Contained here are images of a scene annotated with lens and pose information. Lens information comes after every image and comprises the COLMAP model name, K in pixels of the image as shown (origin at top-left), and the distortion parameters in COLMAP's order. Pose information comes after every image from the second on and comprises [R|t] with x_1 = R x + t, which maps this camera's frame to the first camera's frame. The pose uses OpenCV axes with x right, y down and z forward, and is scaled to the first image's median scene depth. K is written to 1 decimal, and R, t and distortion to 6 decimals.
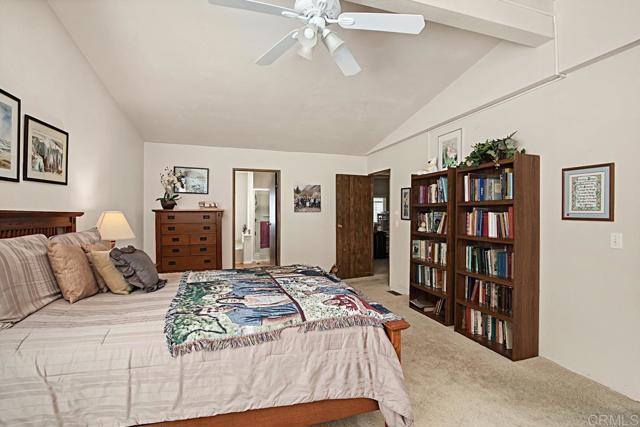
lens RADIAL K [[287.8, 0, 318.9], [0, 287.8, 212.3], [0, 0, 1]] dist [-0.013687, -0.000064]
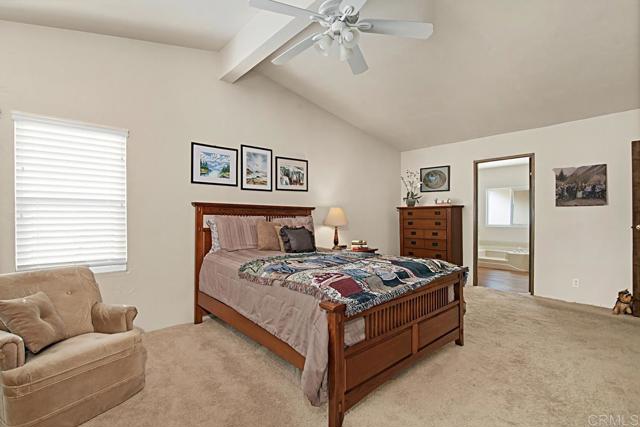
lens RADIAL K [[287.8, 0, 319.6], [0, 287.8, 214.1], [0, 0, 1]] dist [-0.013687, -0.000064]
pose [[0.441741, -0.006413, -0.897120, 0.728303], [0.002273, 0.999979, -0.006029, 0.053517], [0.897140, 0.000624, 0.441747, 0.334314]]
